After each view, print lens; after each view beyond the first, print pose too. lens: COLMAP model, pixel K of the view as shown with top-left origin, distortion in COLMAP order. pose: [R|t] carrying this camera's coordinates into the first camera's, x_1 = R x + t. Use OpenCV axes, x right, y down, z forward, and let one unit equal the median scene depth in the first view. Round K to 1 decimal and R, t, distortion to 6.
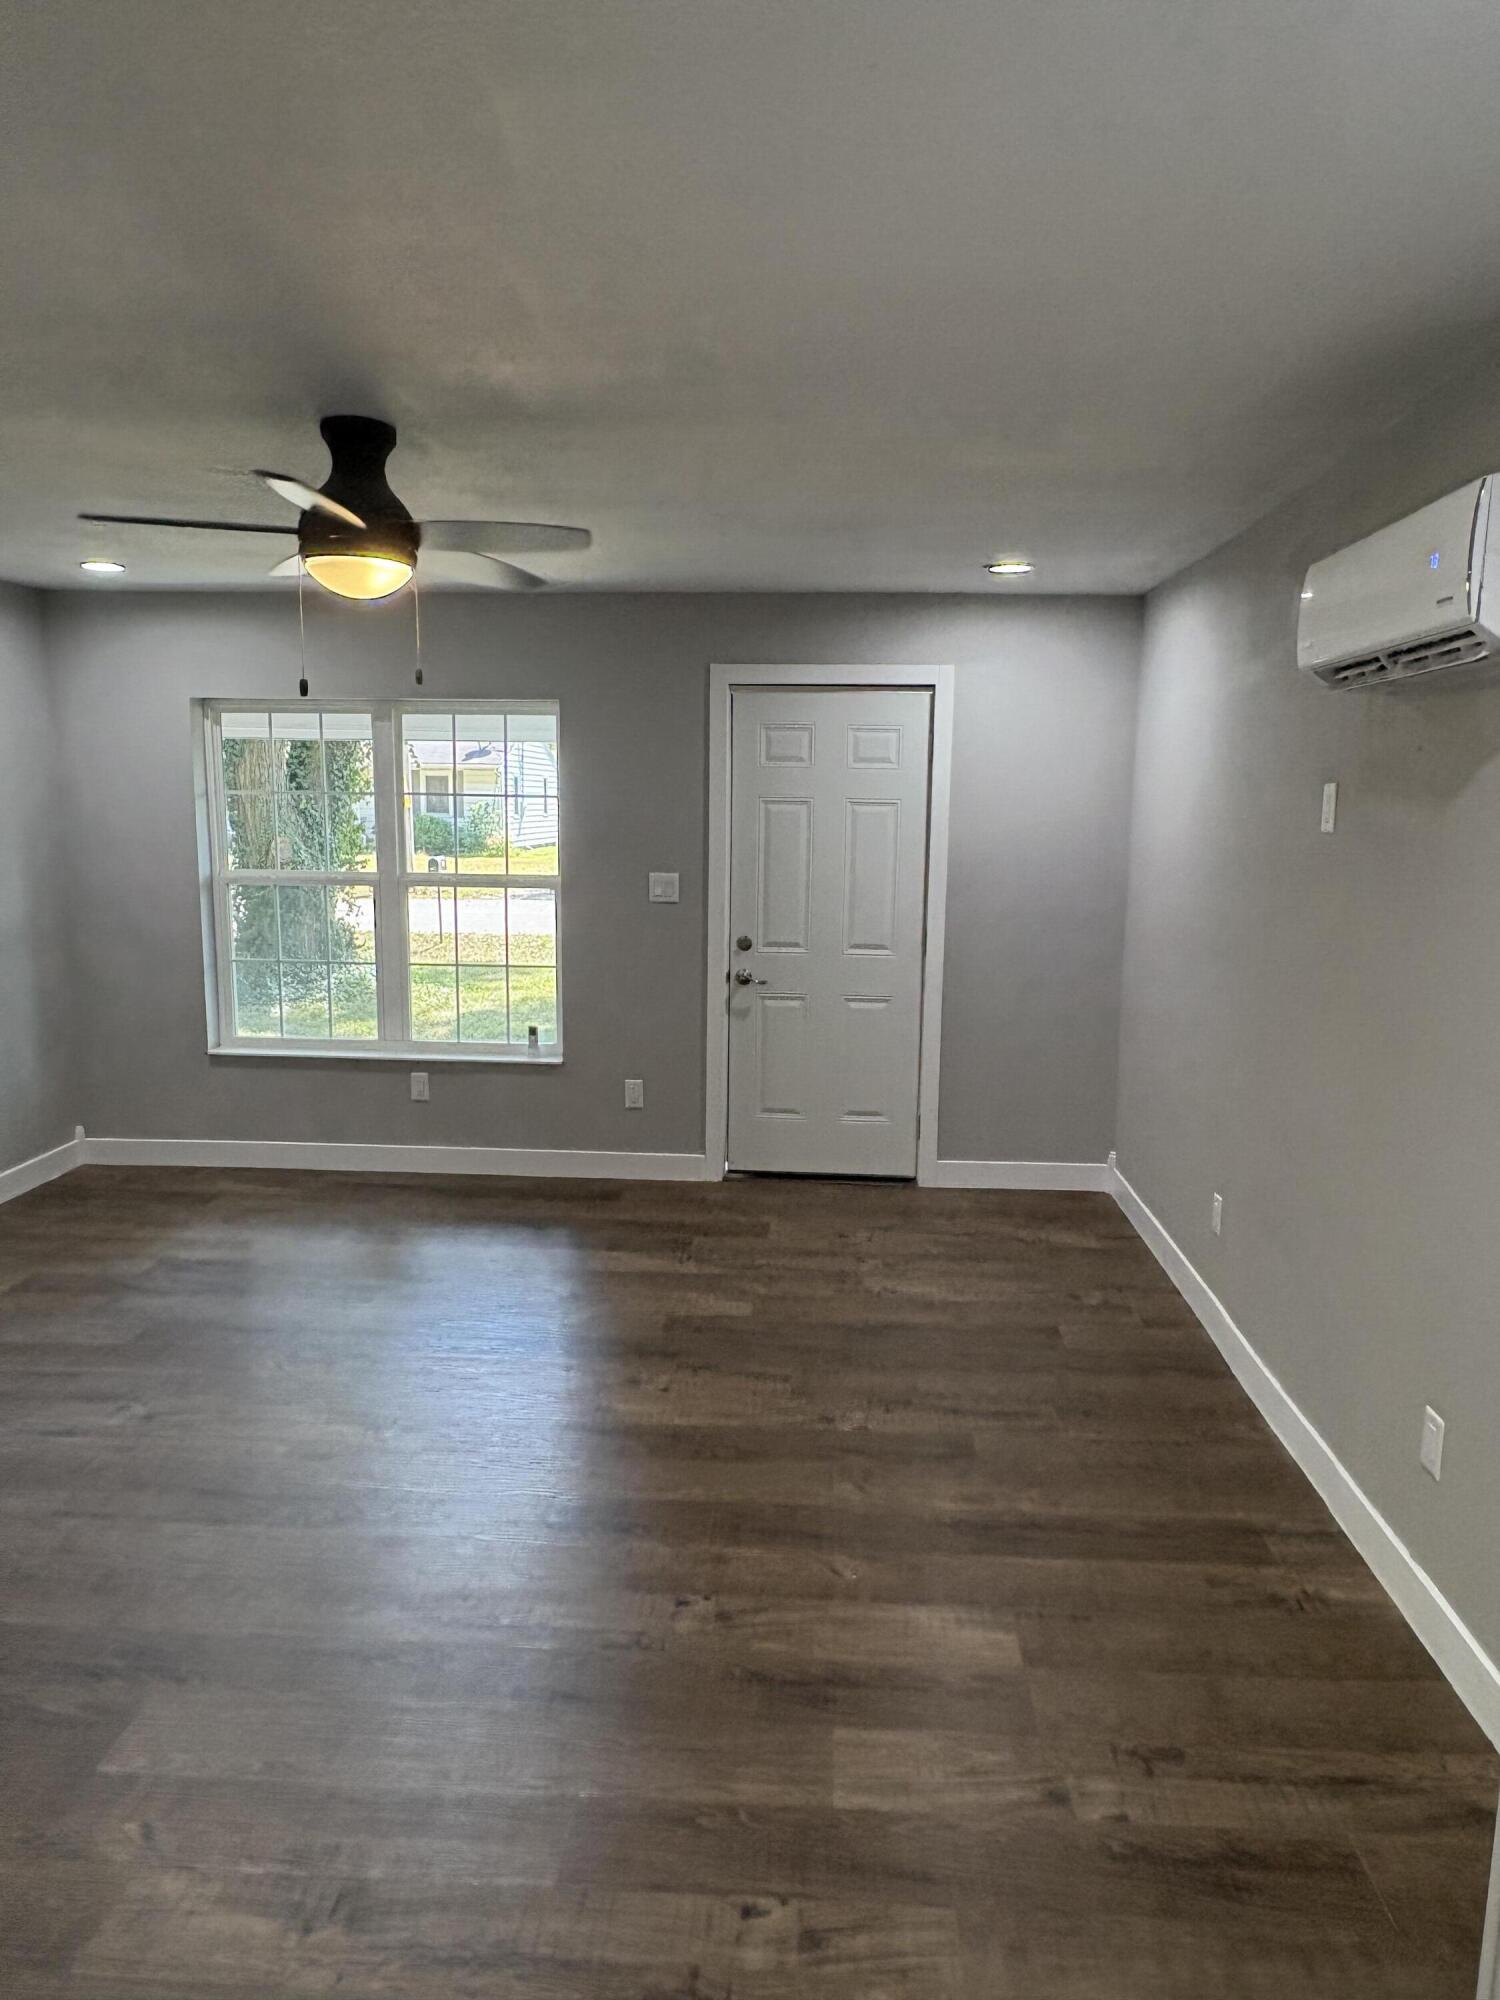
lens RADIAL K [[1274.4, 0, 751.6], [0, 1274.4, 1001.2], [0, 0, 1]] dist [-0.003829, 0.003814]
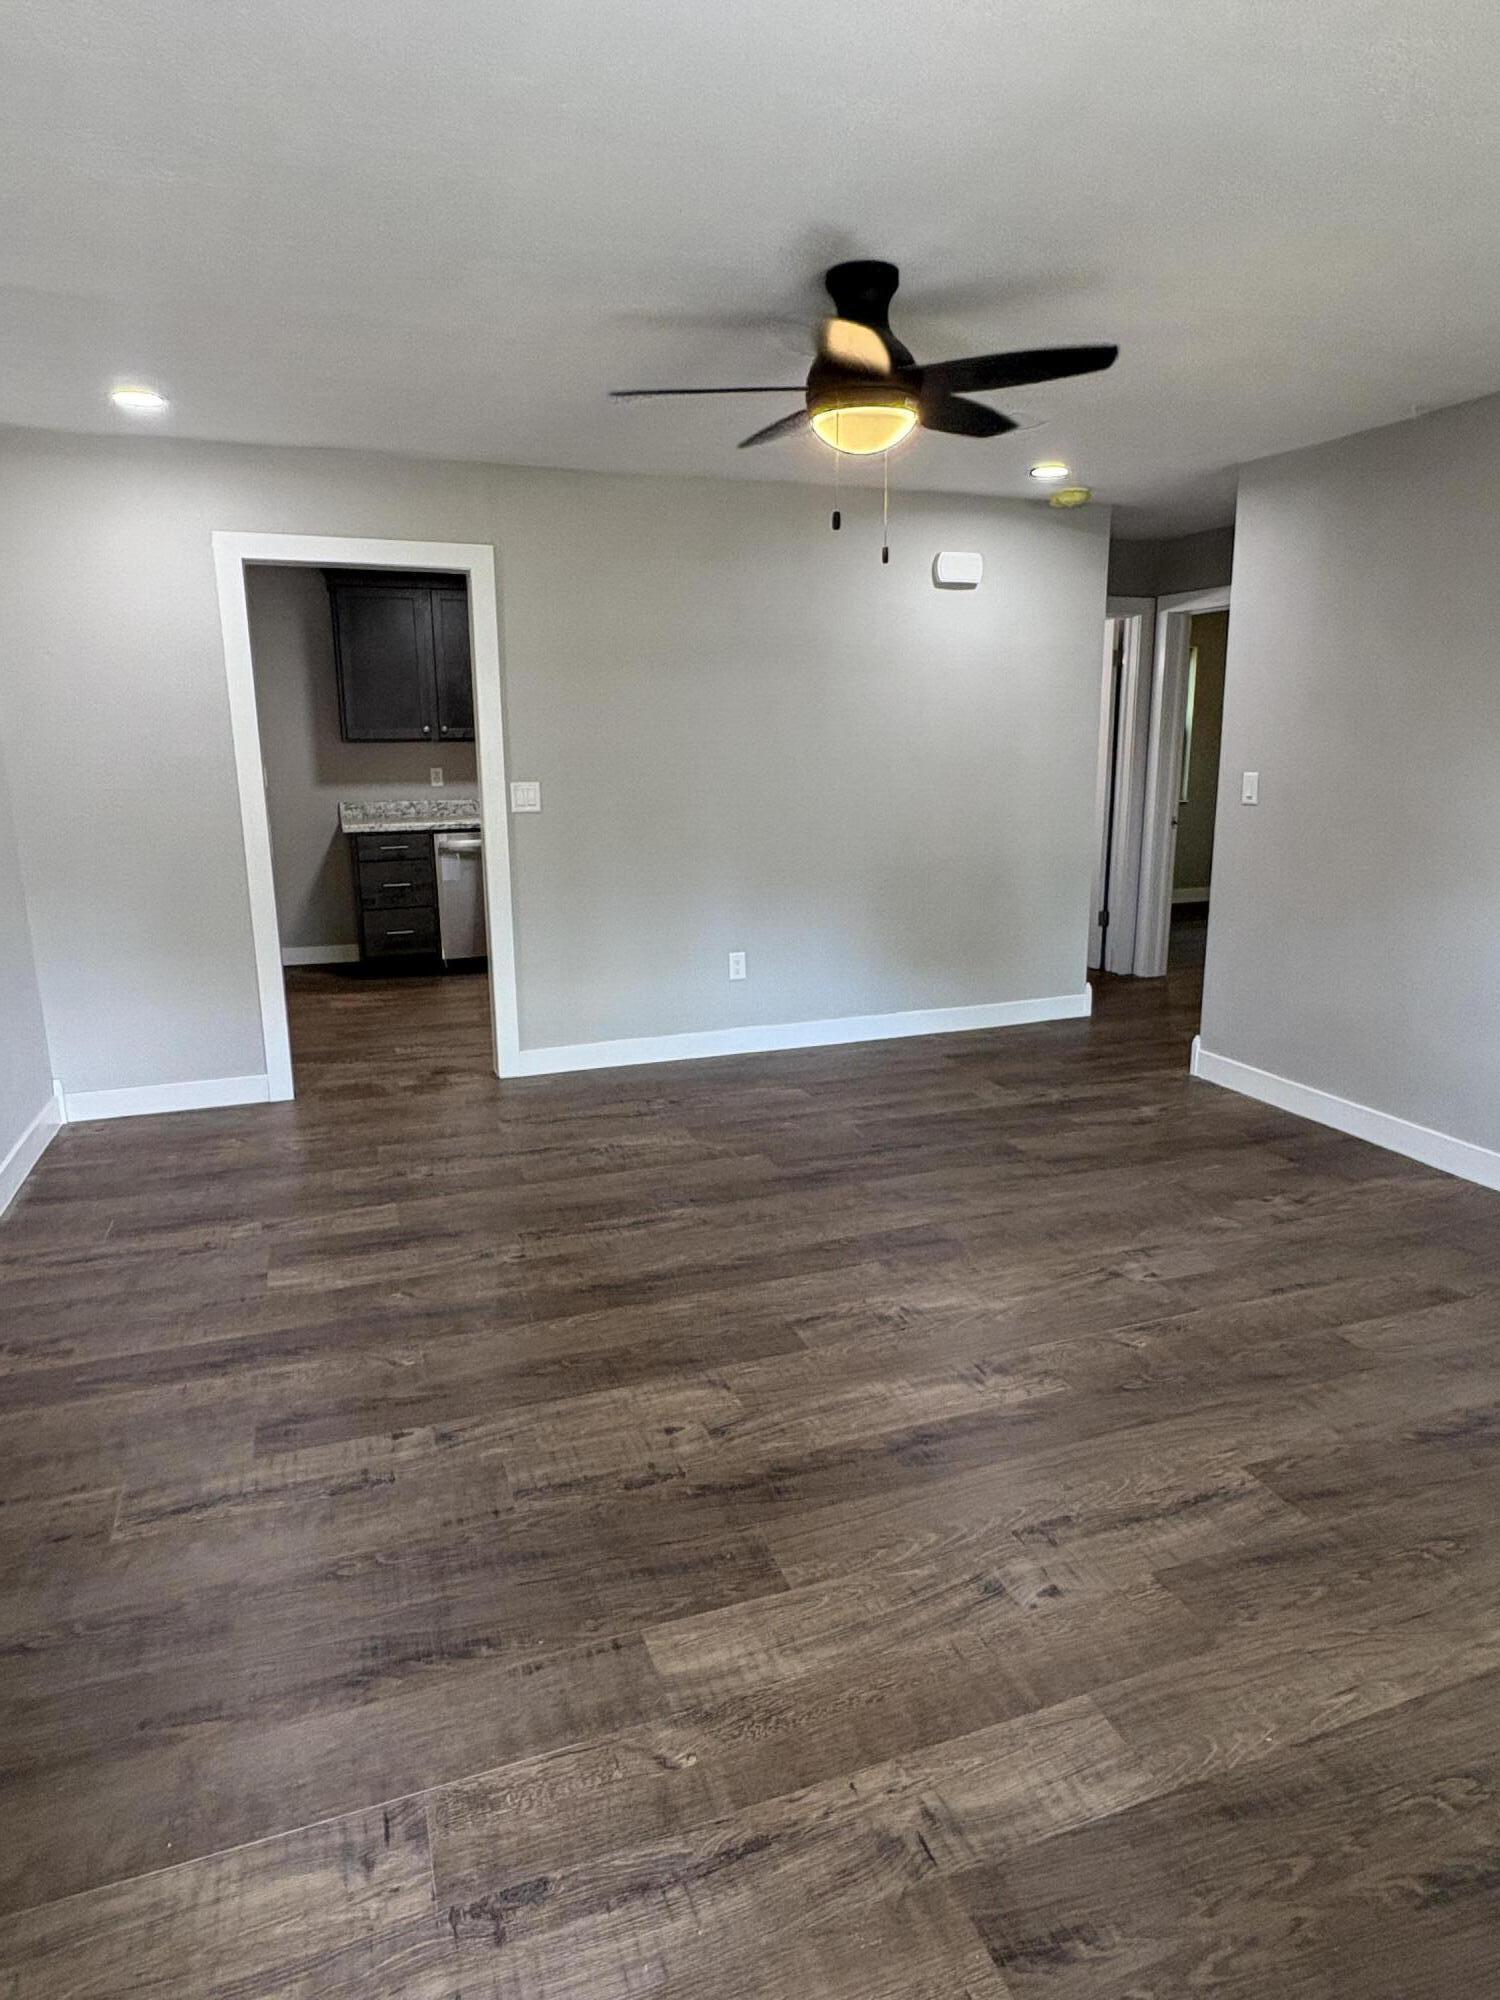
lens RADIAL K [[1178.1, 0, 757.6], [0, 1178.1, 988.7], [0, 0, 1]] dist [-0.000947, 0.001773]
pose [[-0.913882, 0.081451, -0.397725, 0.102945], [-0.066303, 0.936570, 0.344152, -0.135507], [0.400529, 0.340885, -0.850514, 1.099139]]
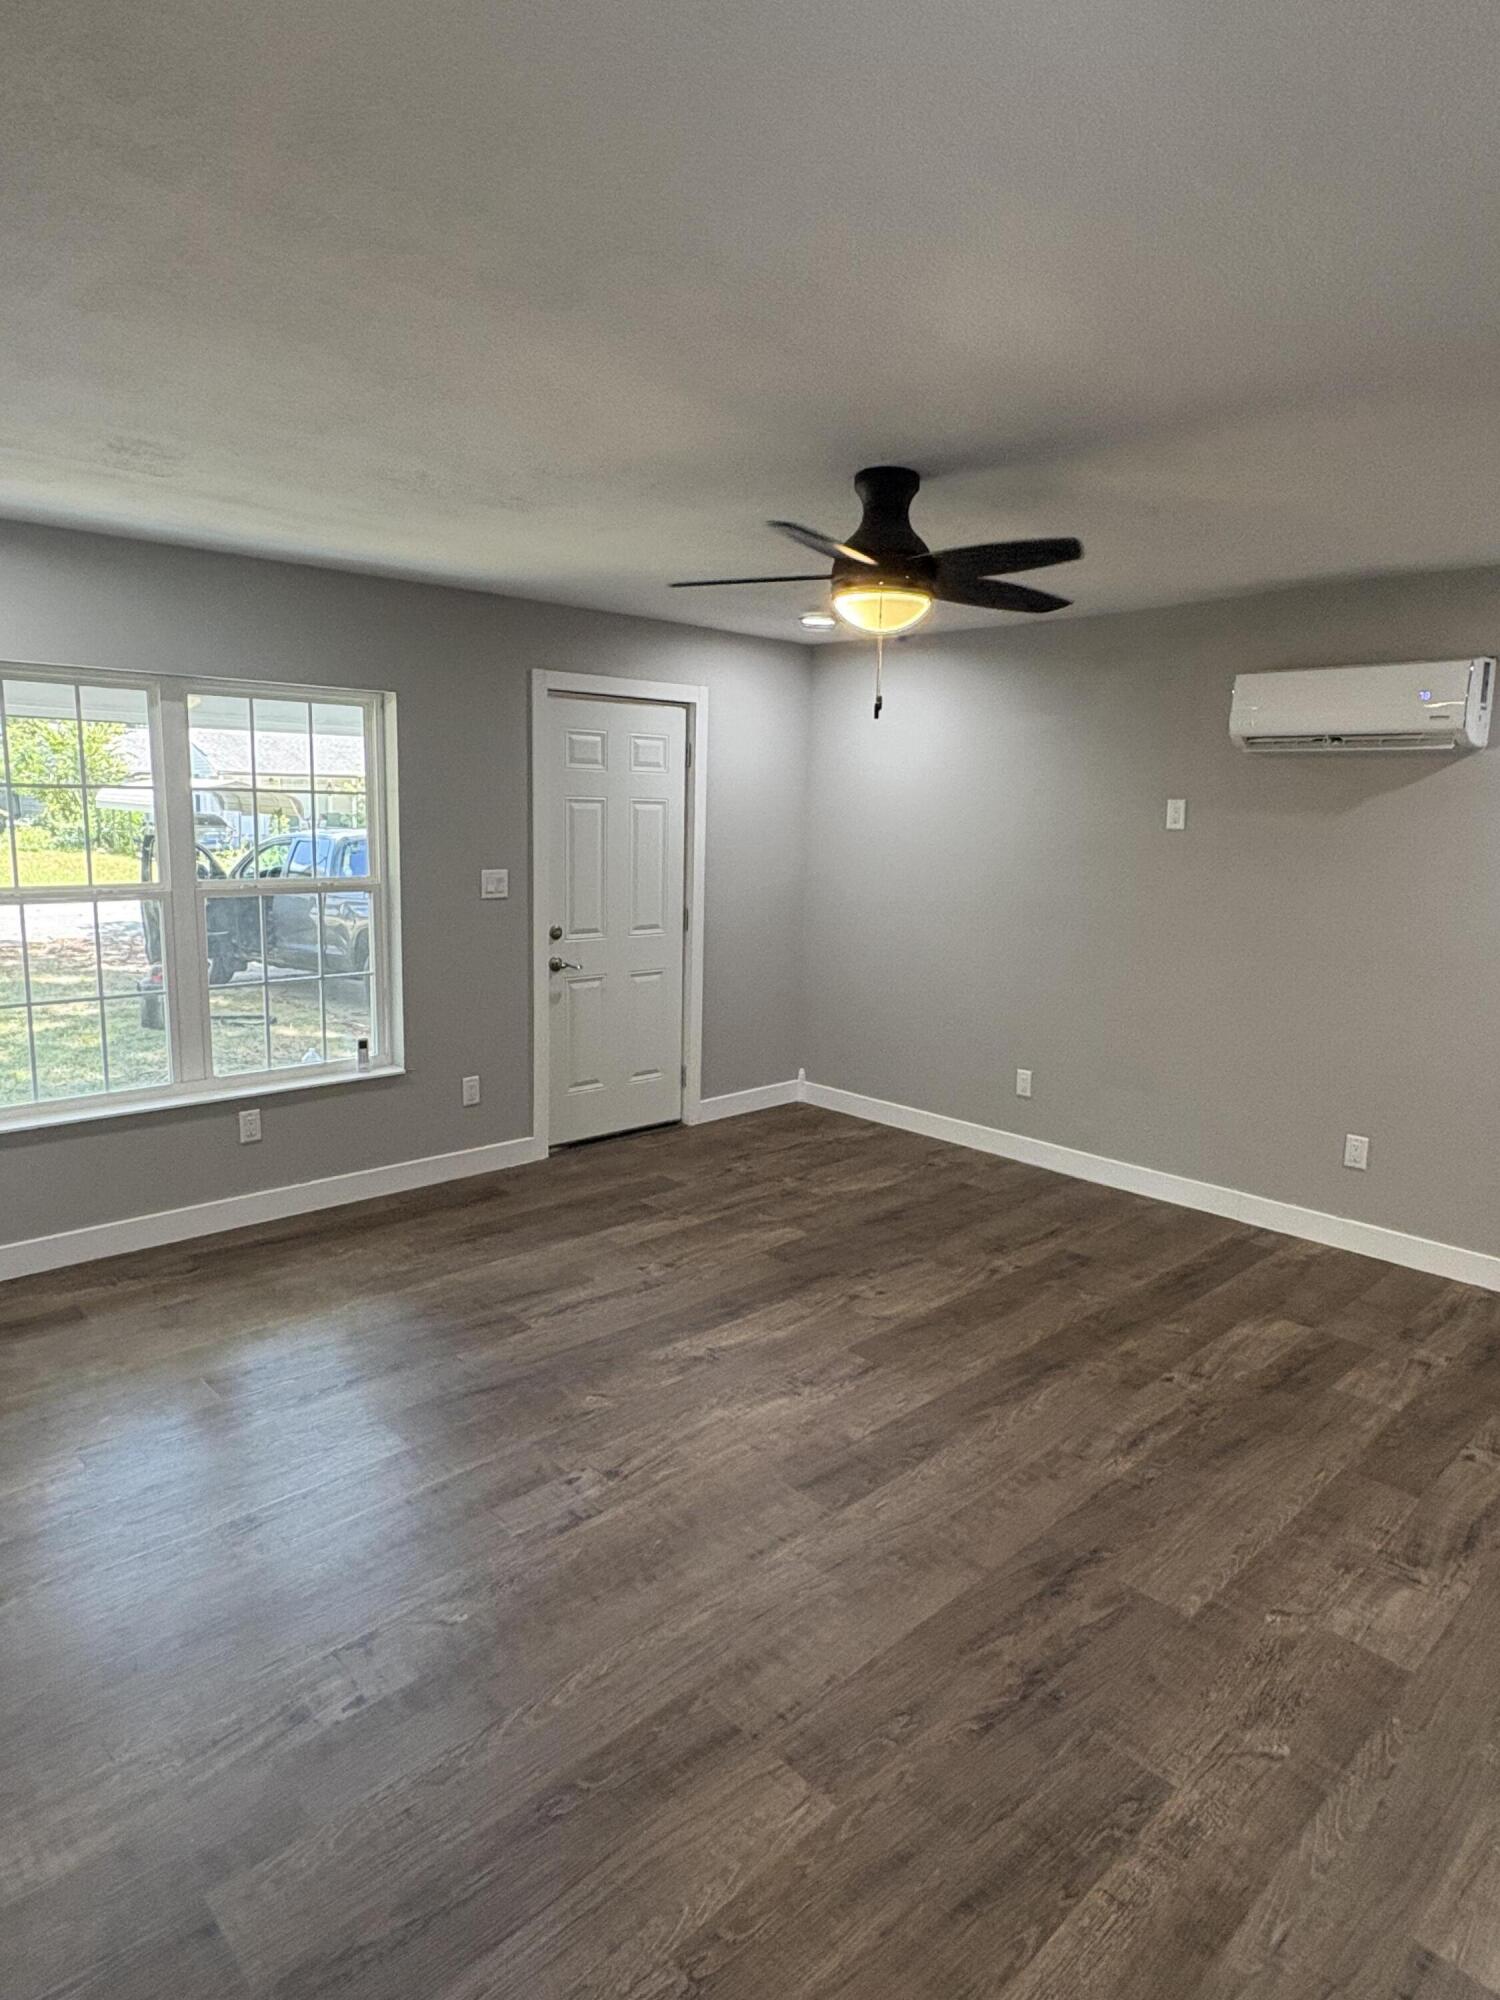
lens RADIAL K [[1178.1, 0, 749.2], [0, 1178.1, 993.3], [0, 0, 1]] dist [-0.000947, 0.001773]
pose [[0.683819, -0.114768, 0.720569, -0.670209], [0.098814, 0.993021, 0.064387, -0.046517], [-0.722930, 0.027173, 0.690387, 0.219223]]
